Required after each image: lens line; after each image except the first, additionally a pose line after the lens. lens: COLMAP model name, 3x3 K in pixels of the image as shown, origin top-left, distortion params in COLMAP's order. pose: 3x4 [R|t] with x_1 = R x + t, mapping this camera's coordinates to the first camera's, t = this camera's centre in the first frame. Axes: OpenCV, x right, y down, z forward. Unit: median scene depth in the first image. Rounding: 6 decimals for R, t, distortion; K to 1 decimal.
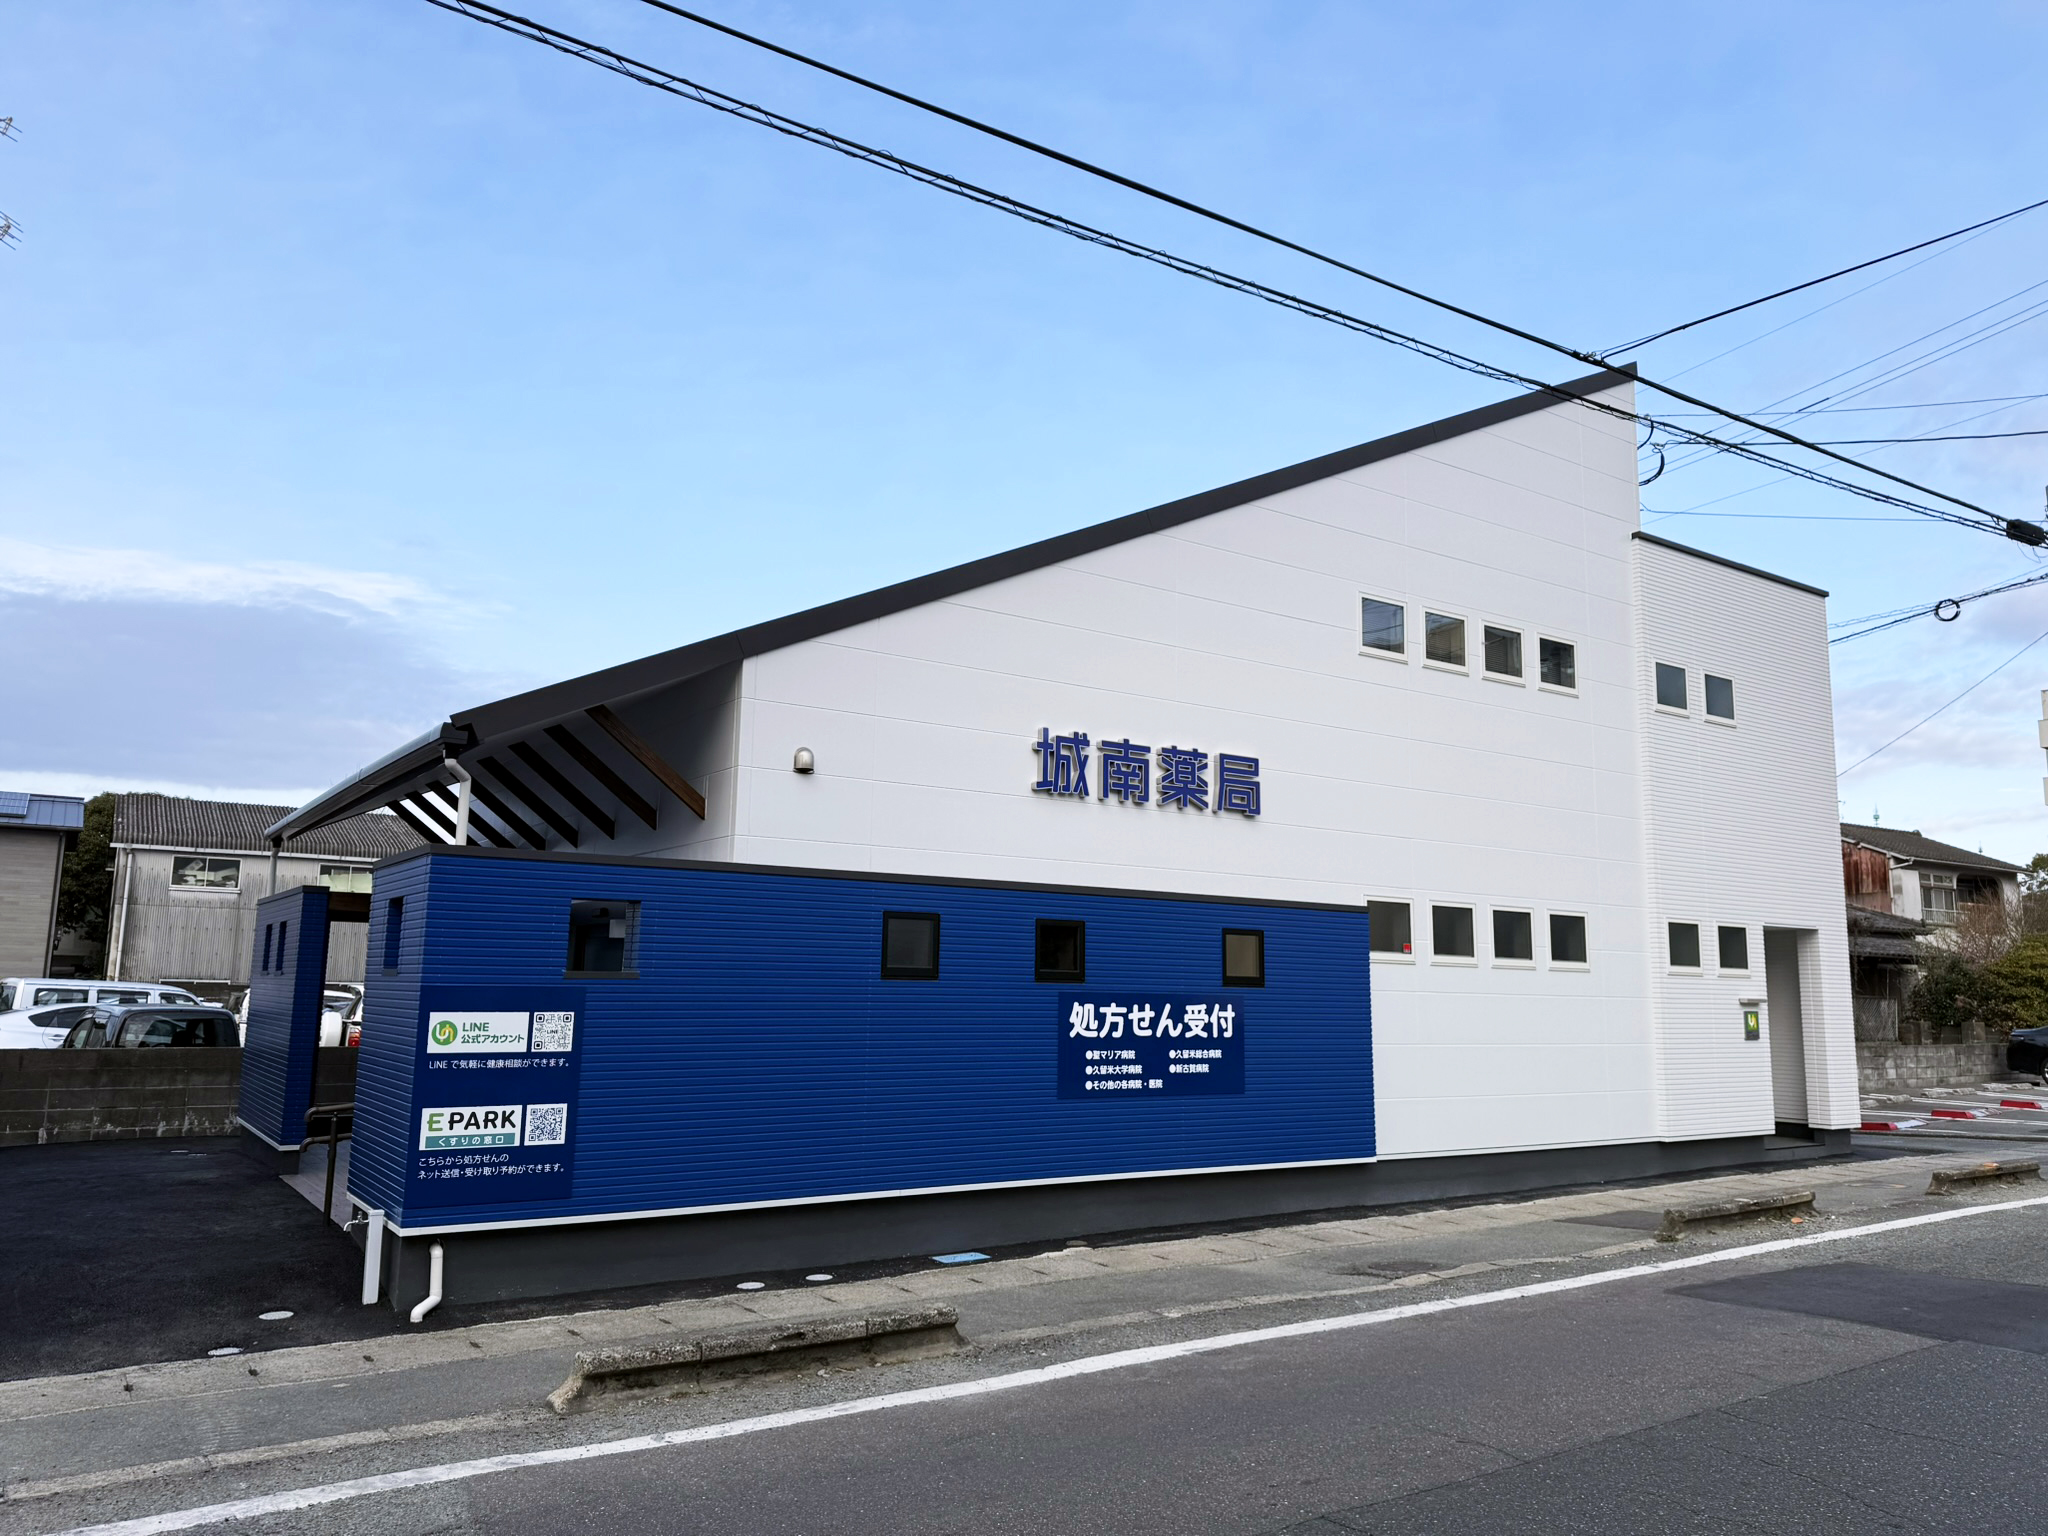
lens RADIAL K [[1421.5, 0, 1024.0], [0, 1421.5, 768.0], [0, 0, 1]] dist [0.059473, -0.059135]
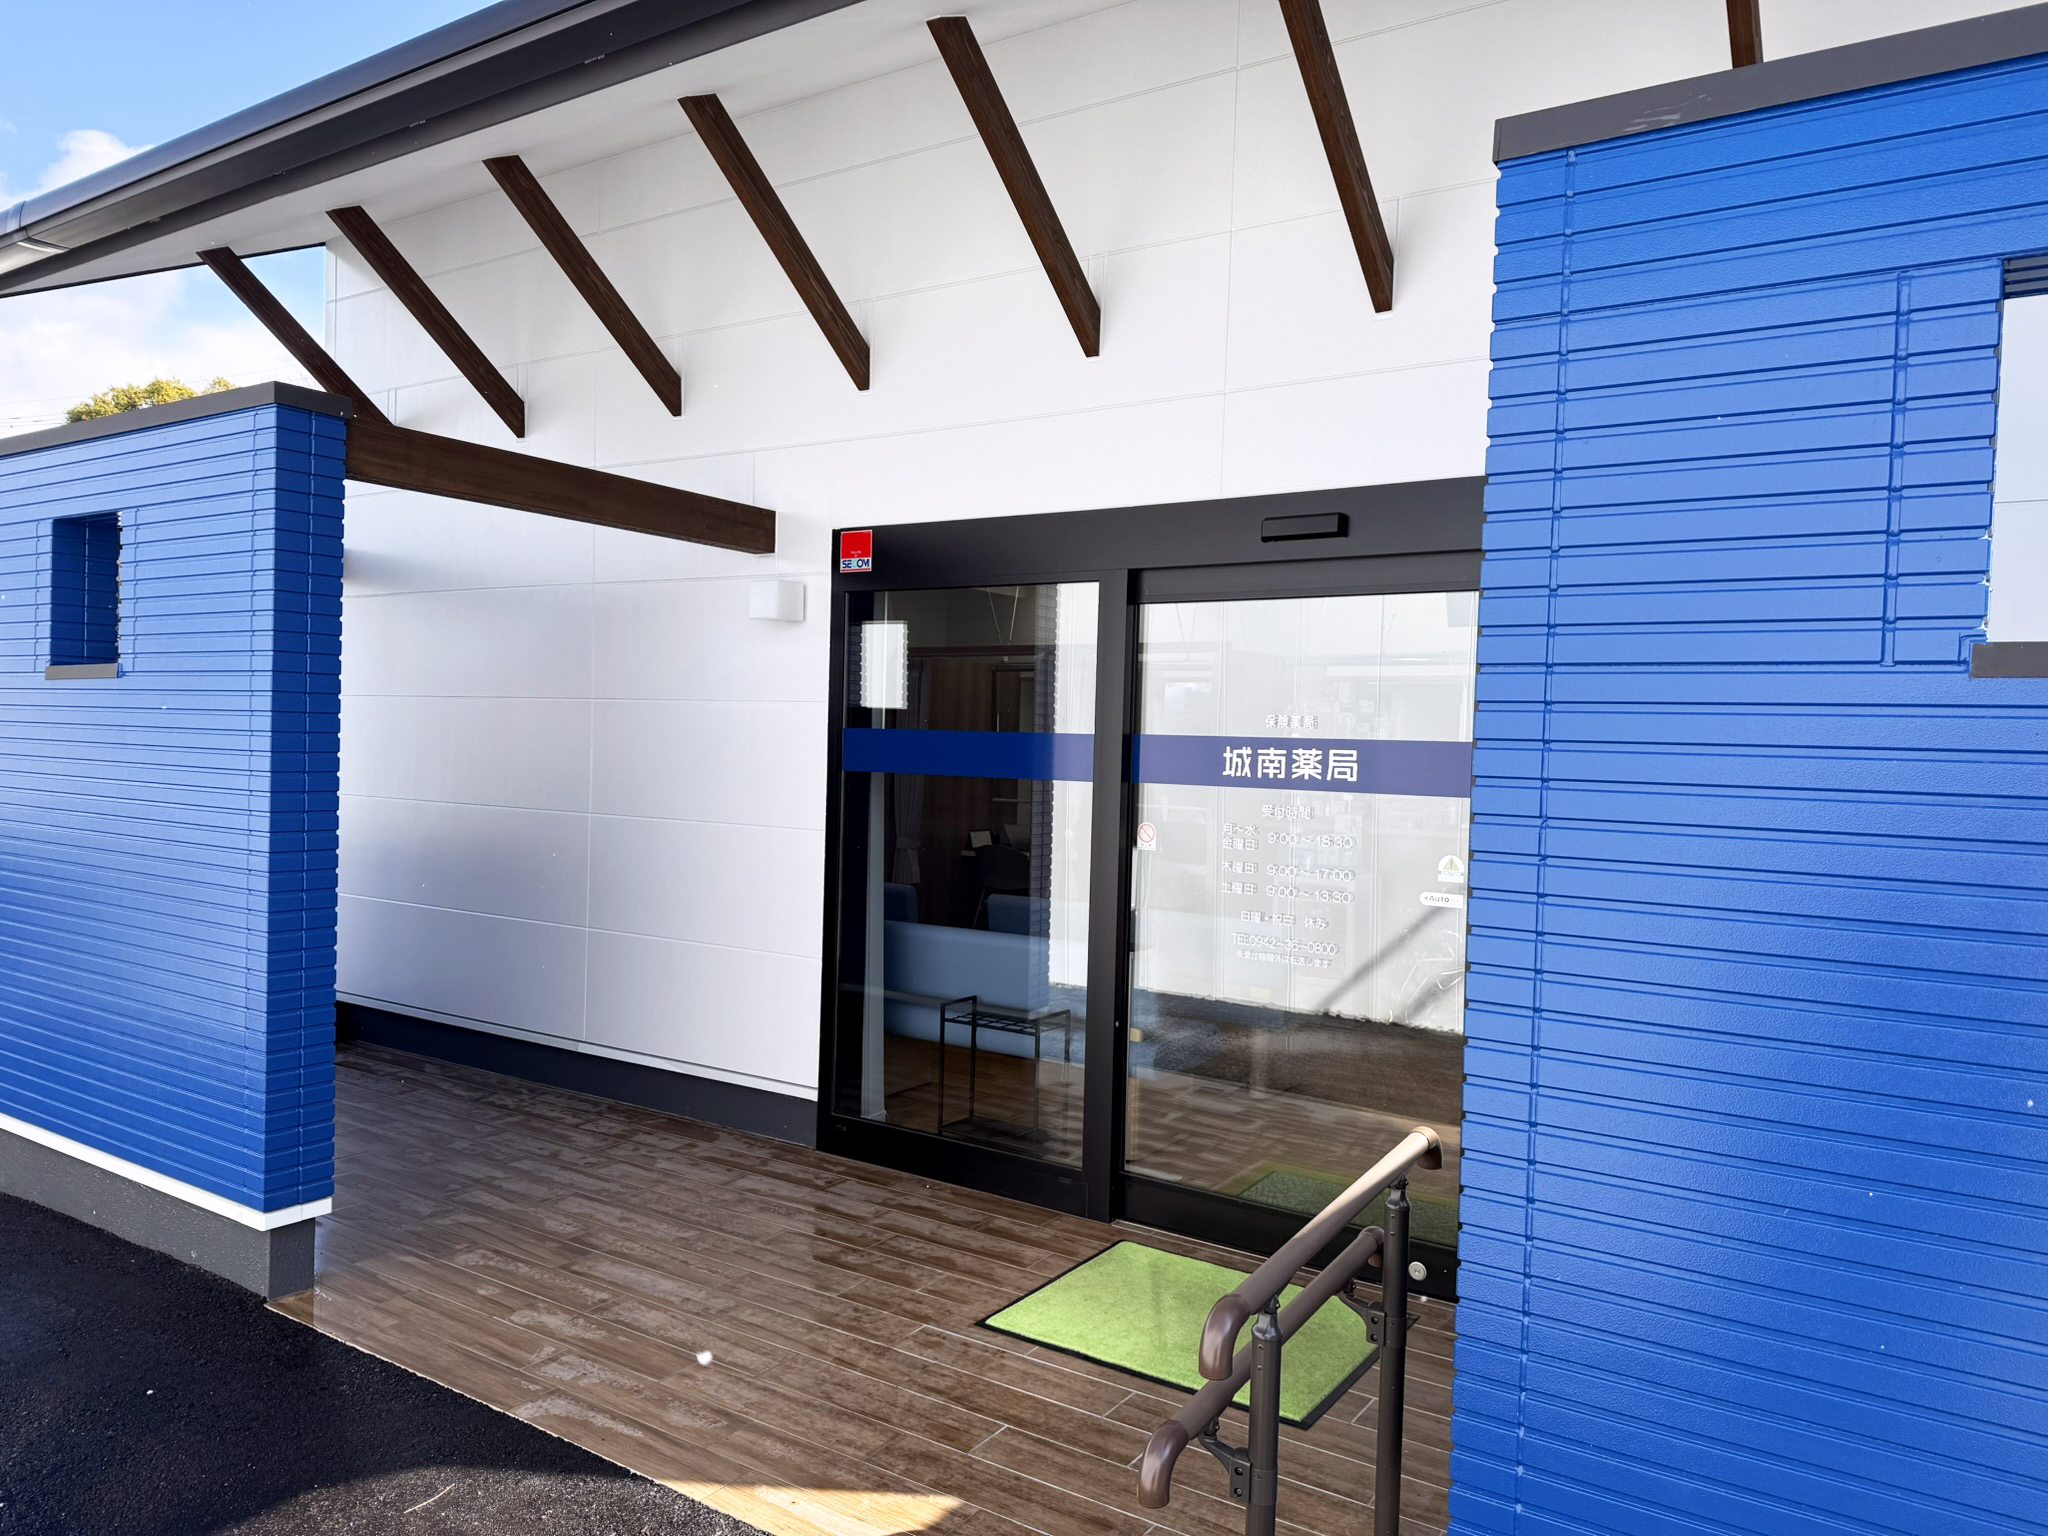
lens RADIAL K [[1421.5, 0, 1024.0], [0, 1421.5, 768.0], [0, 0, 1]] dist [0.059473, -0.059135]
pose [[0.926436, -0.003856, 0.376432, -0.256380], [-0.066533, 0.982529, 0.173809, 0.052546], [-0.370526, -0.186068, 0.909994, 0.354678]]
